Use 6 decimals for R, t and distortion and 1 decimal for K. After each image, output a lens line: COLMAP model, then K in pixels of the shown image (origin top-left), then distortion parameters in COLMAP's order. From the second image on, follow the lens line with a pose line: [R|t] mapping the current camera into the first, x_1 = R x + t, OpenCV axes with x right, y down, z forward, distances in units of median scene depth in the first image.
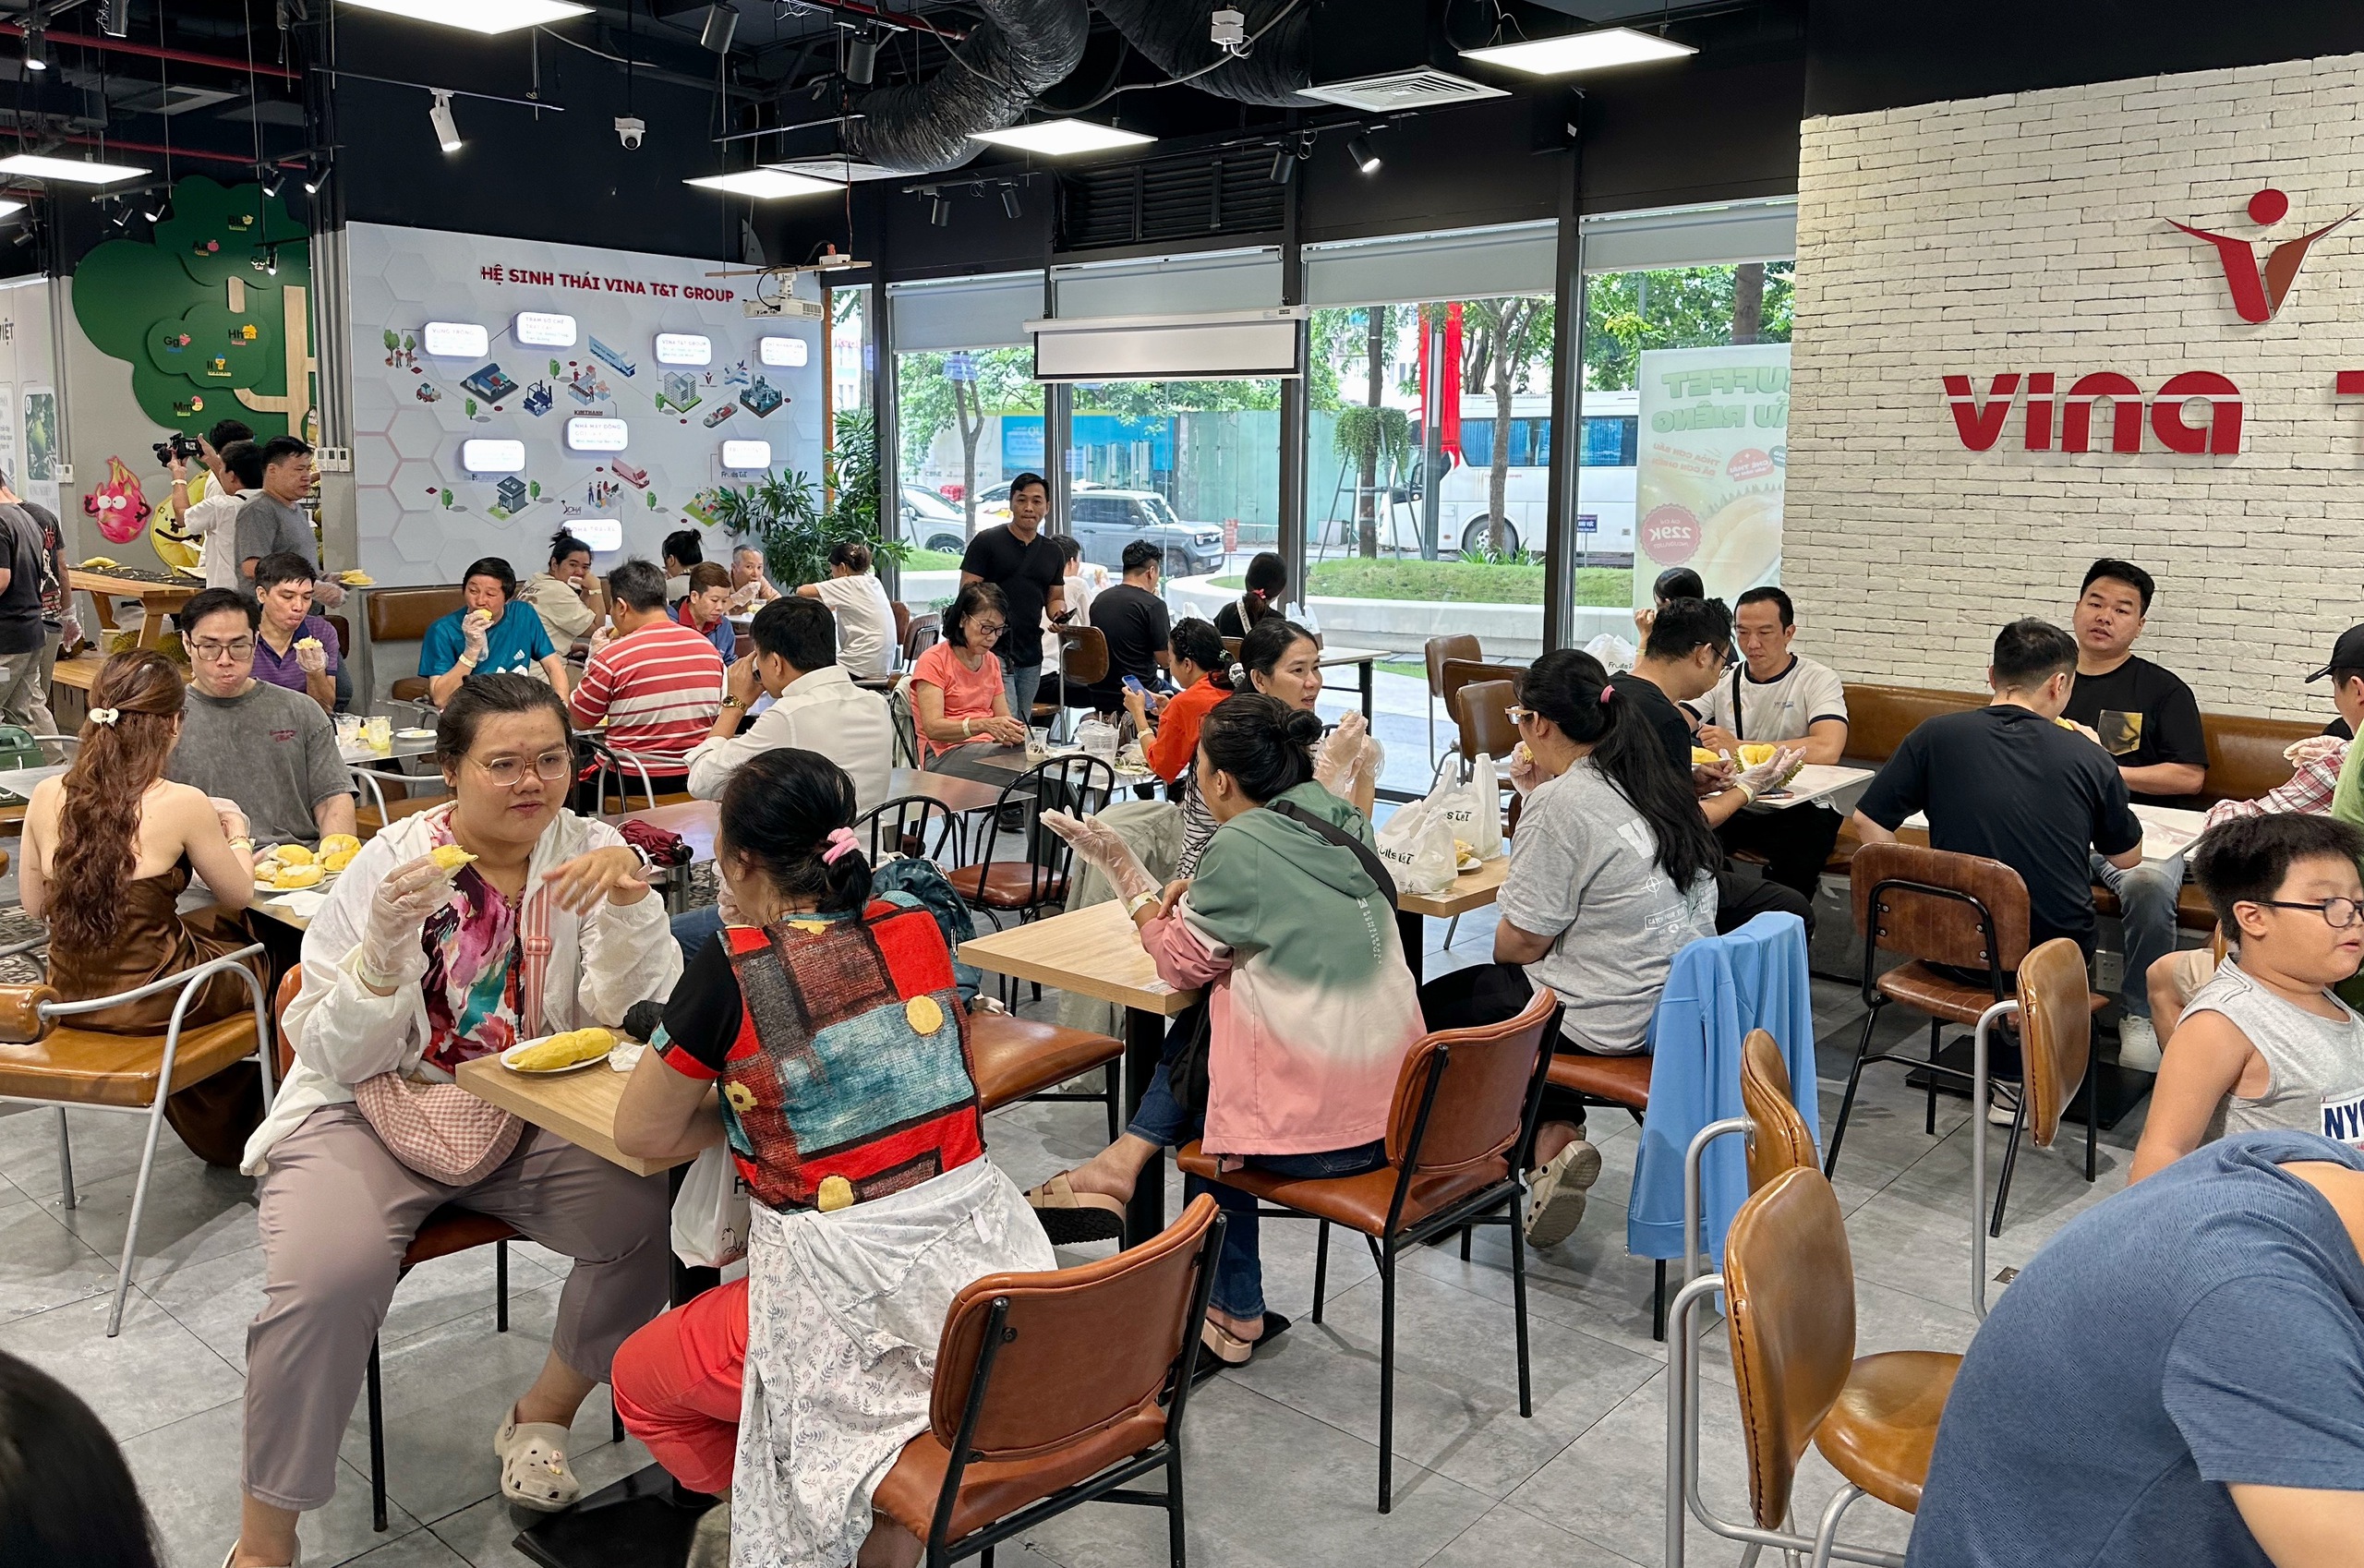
lens RADIAL K [[1722.7, 0, 1182.9], [0, 1722.7, 656.7], [0, 0, 1]] dist [0.006128, -0.079612]
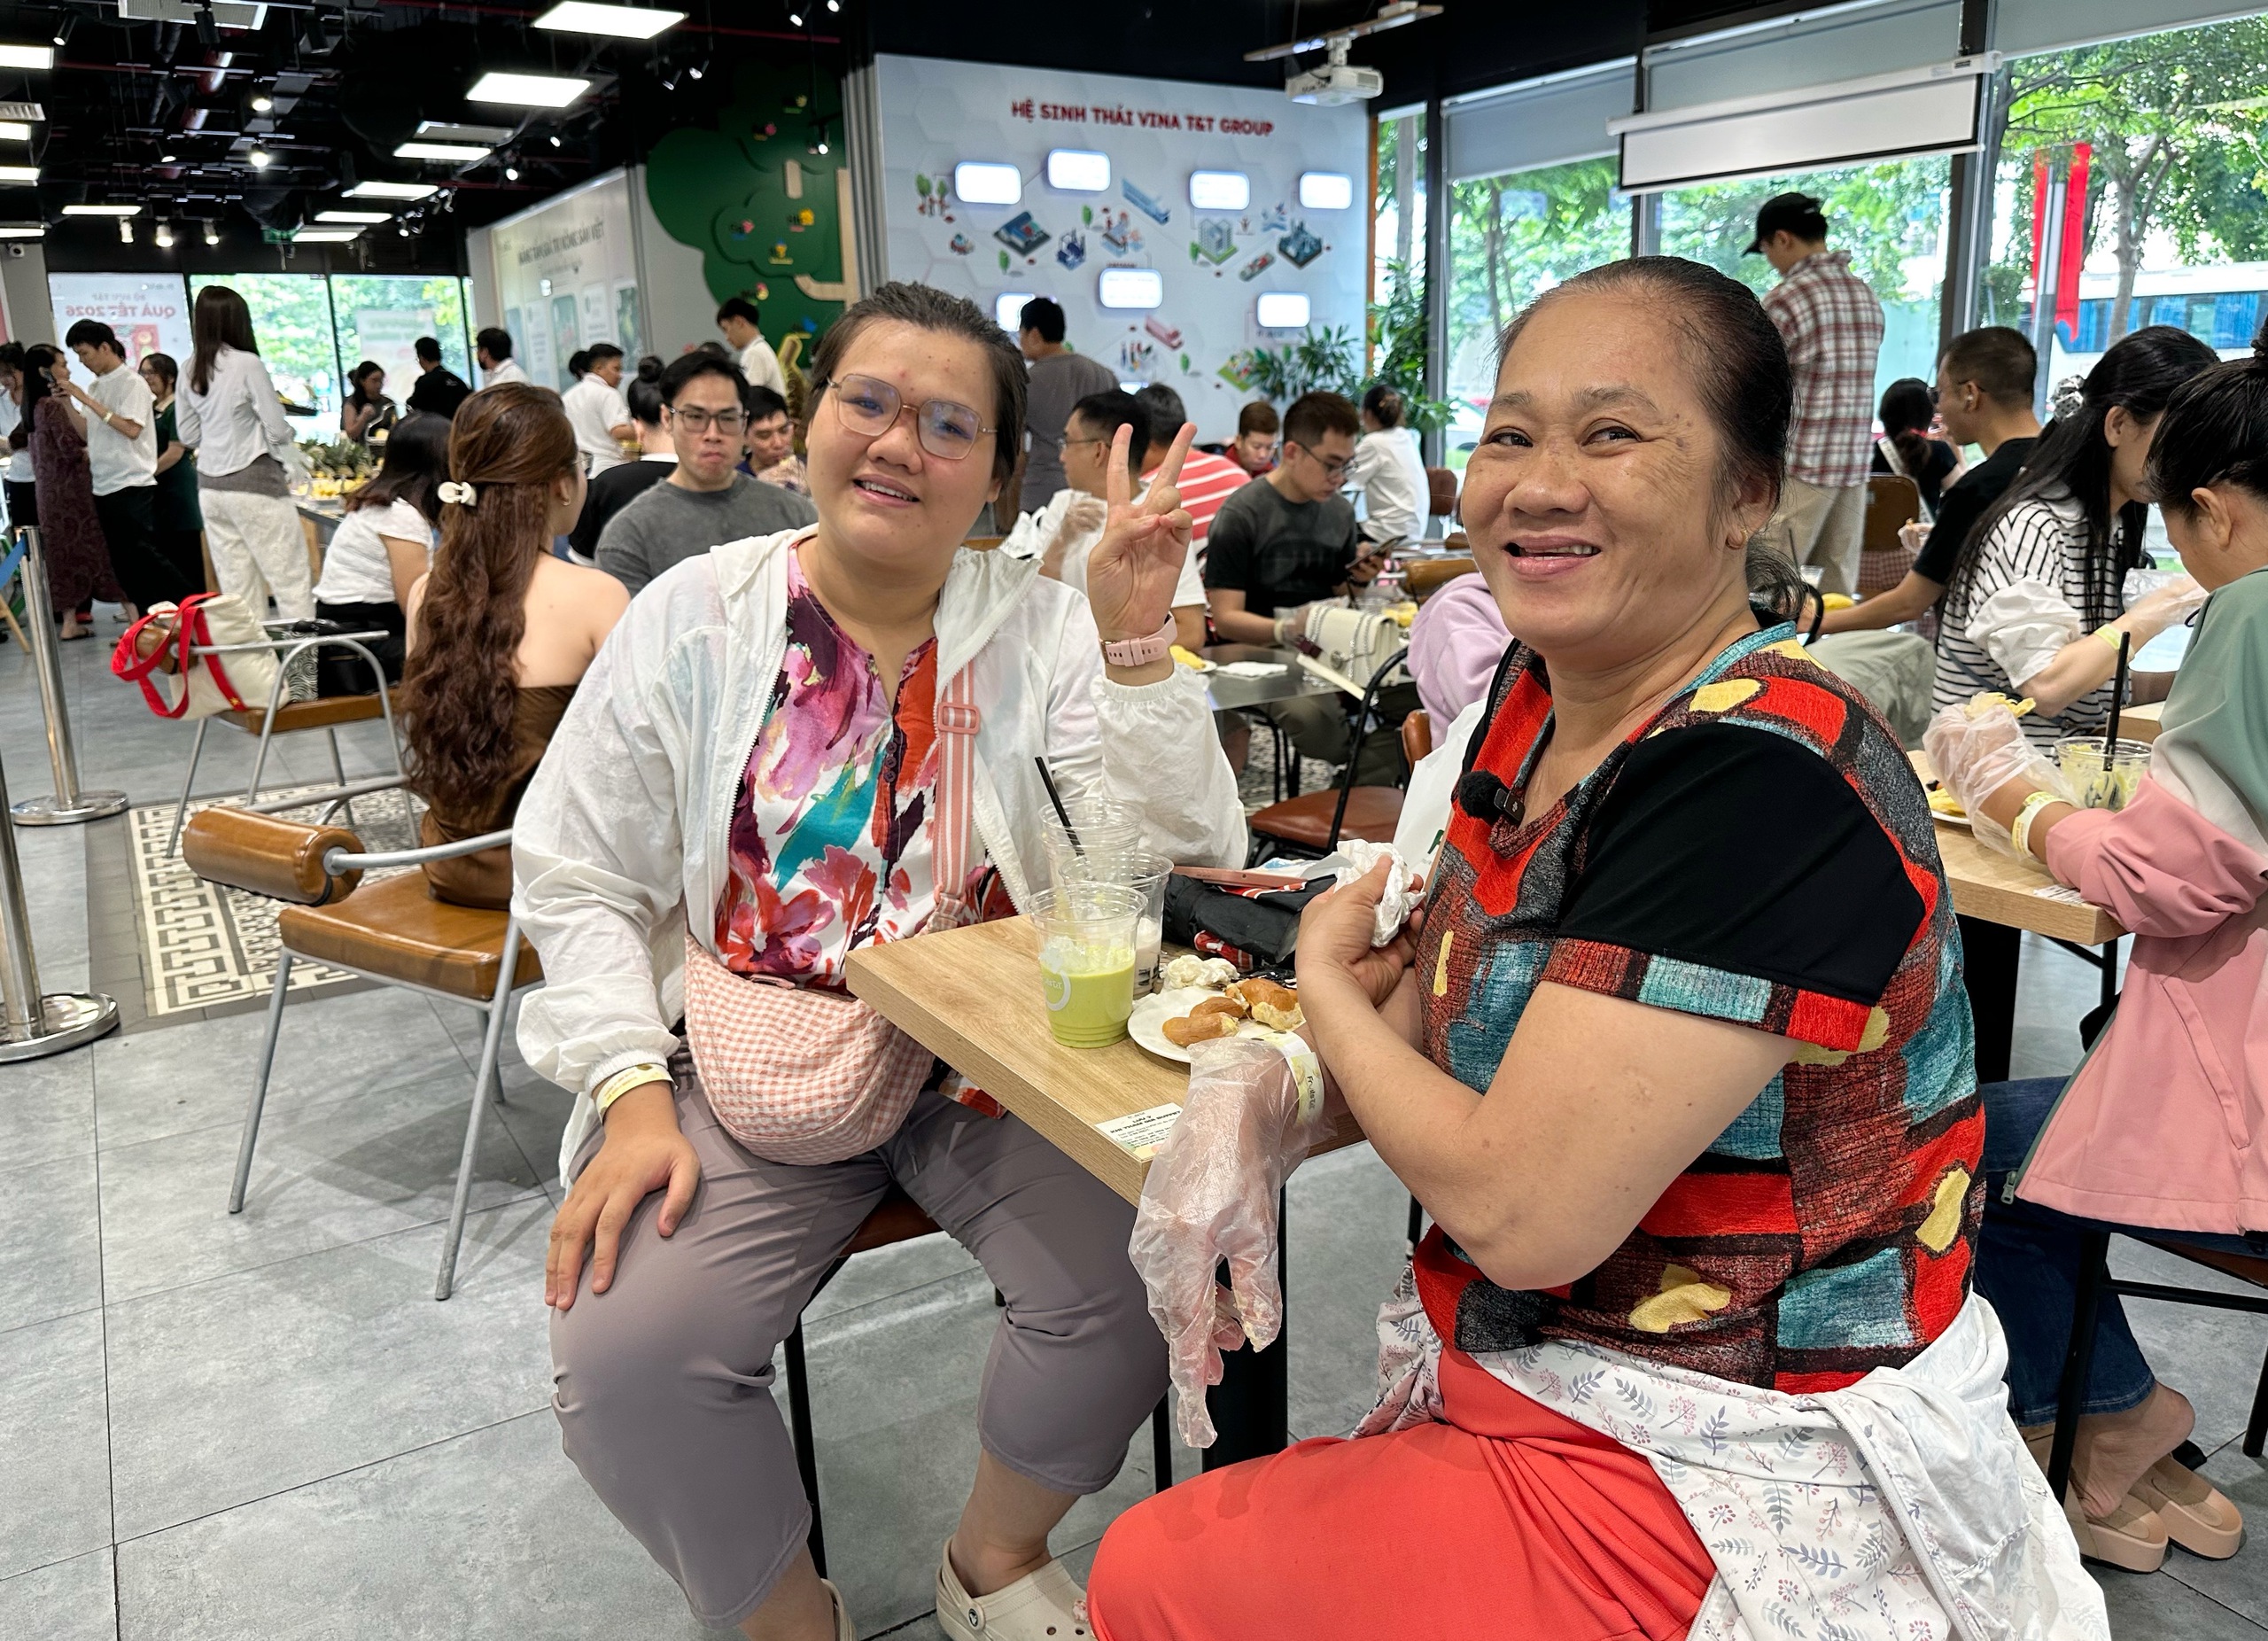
lens RADIAL K [[1669.1, 0, 1134.0], [0, 1669.1, 820.5], [0, 0, 1]] dist [0.083713, -0.194897]
pose [[0.946232, 0.051126, -0.319423, -0.029999], [-0.003267, 0.988892, 0.148602, 0.021737], [0.323472, -0.139569, 0.935888, 0.100248]]
